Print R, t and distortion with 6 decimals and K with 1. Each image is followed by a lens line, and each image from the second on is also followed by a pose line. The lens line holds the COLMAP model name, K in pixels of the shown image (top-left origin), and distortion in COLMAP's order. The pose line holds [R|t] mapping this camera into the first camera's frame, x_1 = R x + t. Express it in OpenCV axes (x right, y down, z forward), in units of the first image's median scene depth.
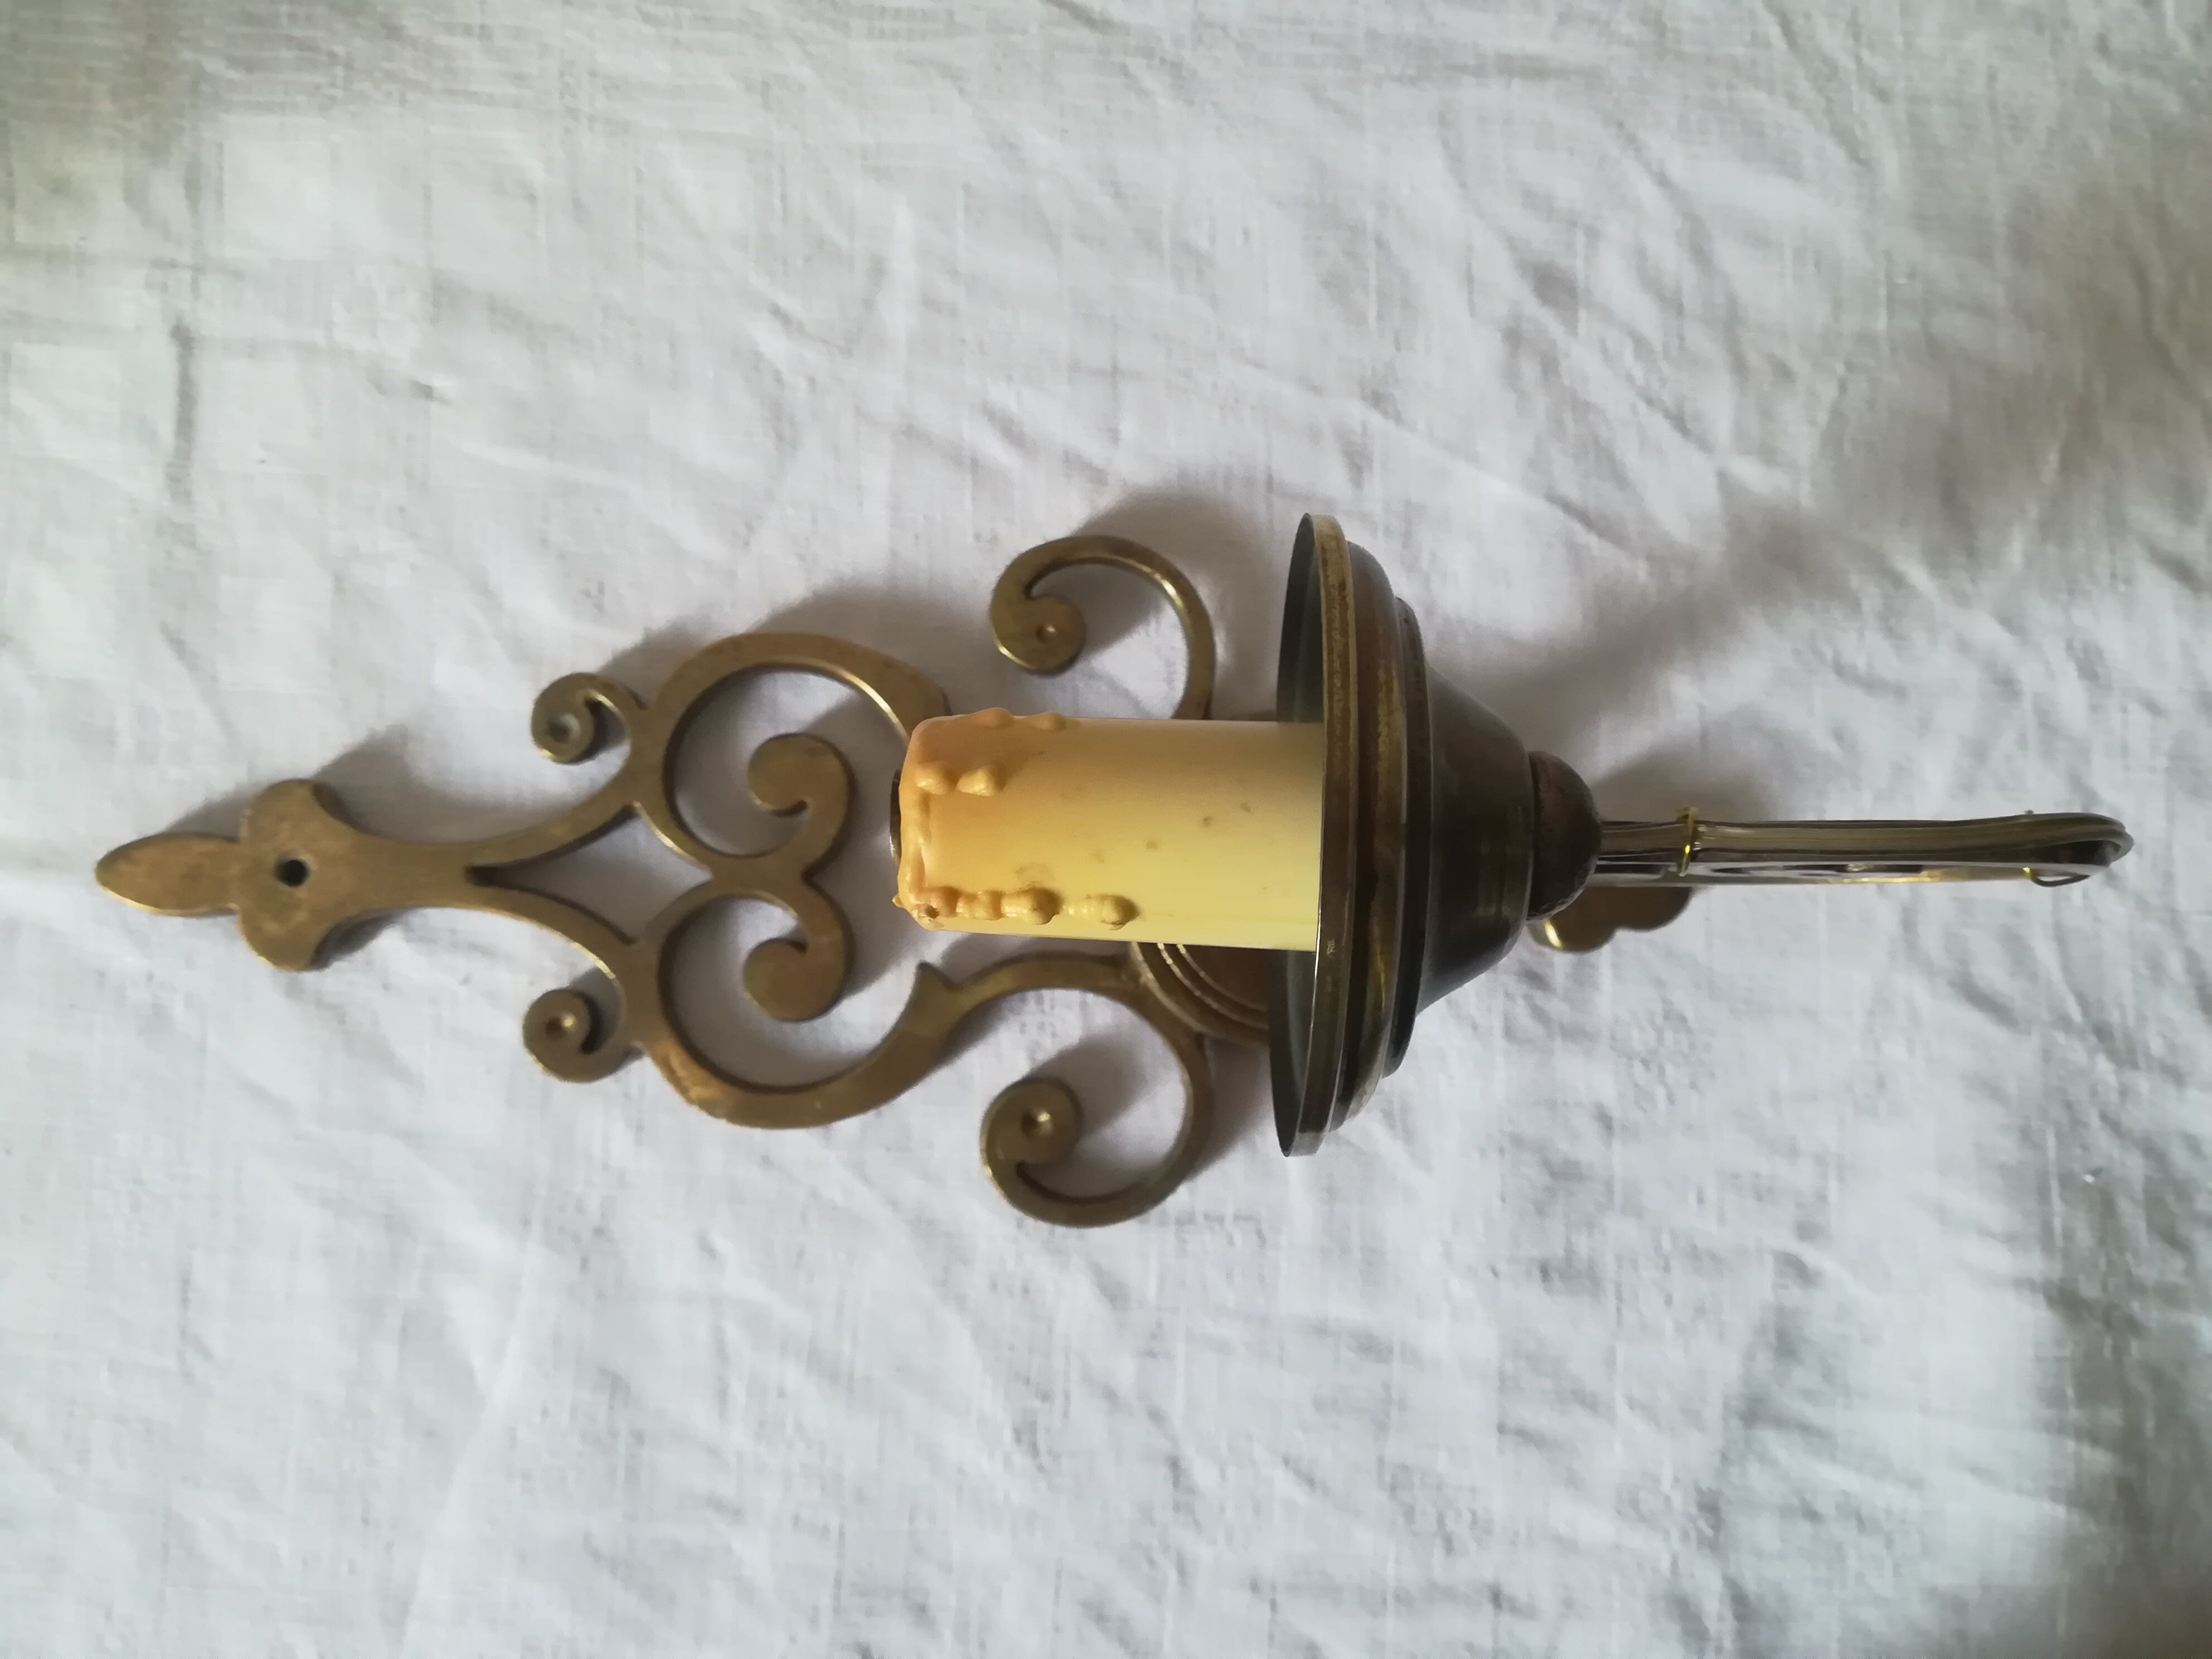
lens RADIAL K [[1703.2, 0, 1106.0], [0, 1703.2, 829.5], [0, 0, 1]] dist [0.040924, -0.072247]
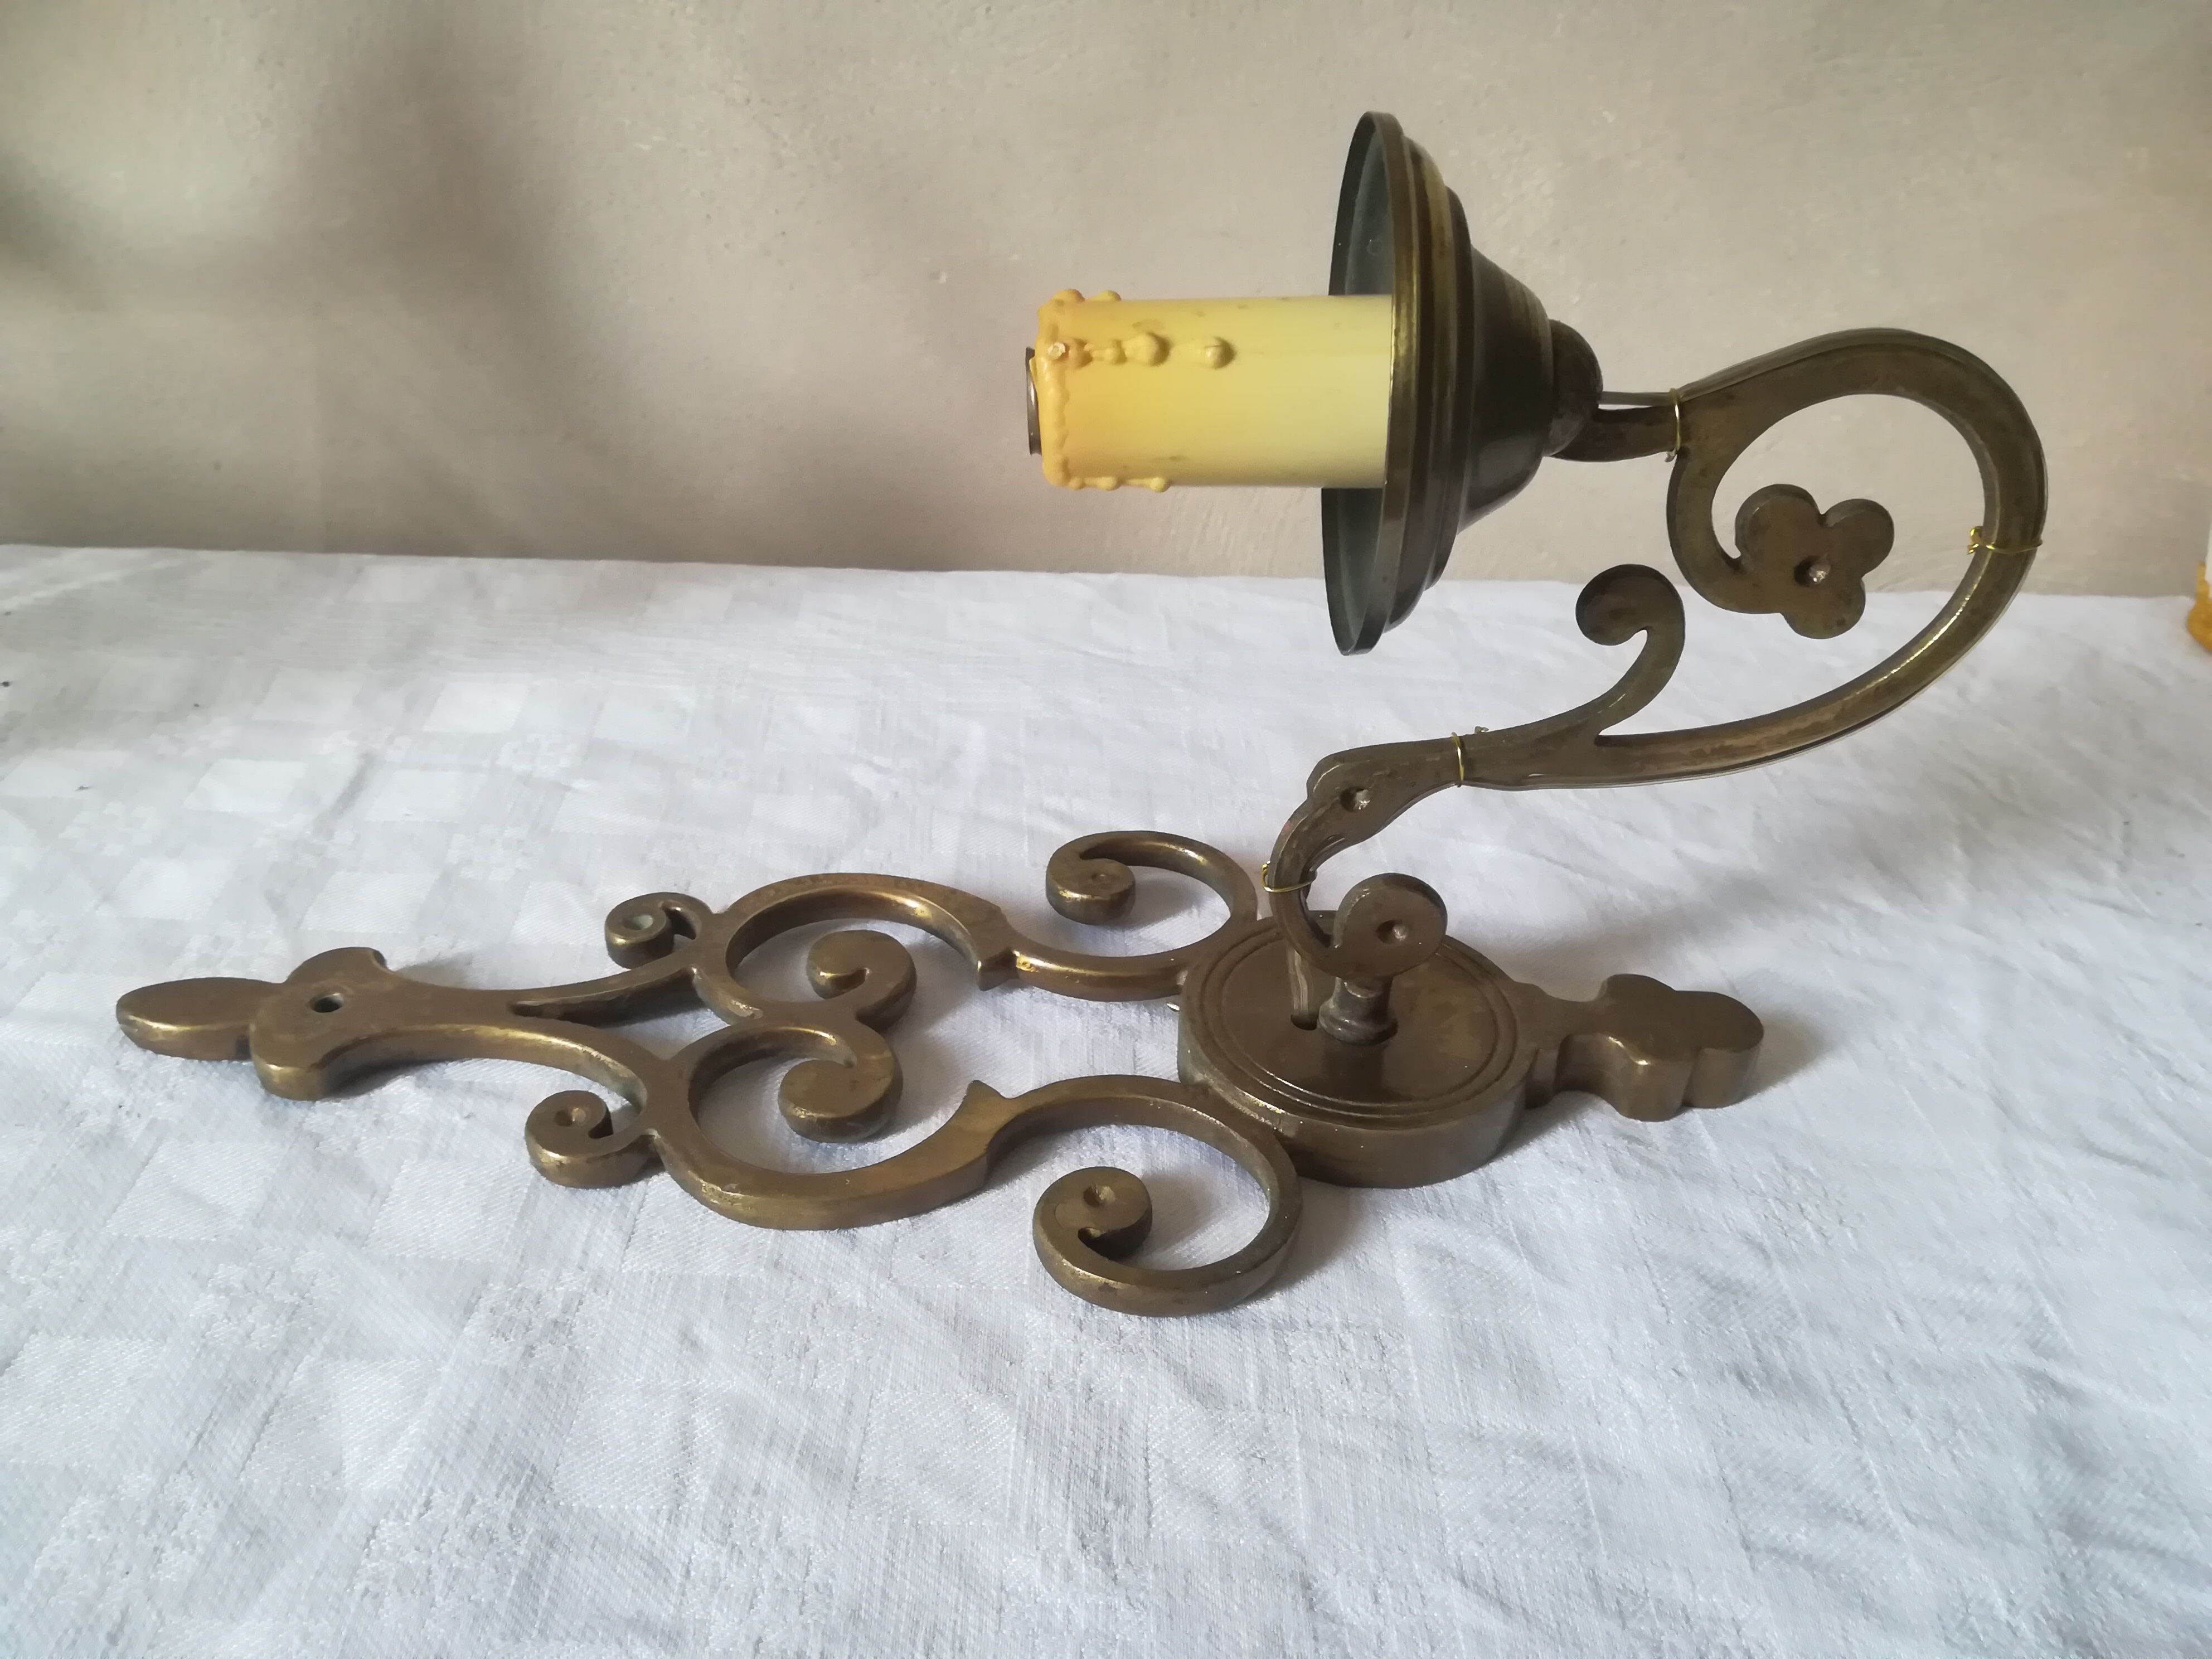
lens RADIAL K [[1661.4, 0, 1117.2], [0, 1661.4, 836.1], [0, 0, 1]] dist [0.058701, -0.087340]
pose [[0.999366, 0.004680, 0.035290, -0.062372], [0.024988, 0.613850, -0.789027, 0.712604], [-0.025355, 0.789409, 0.613344, 0.329475]]
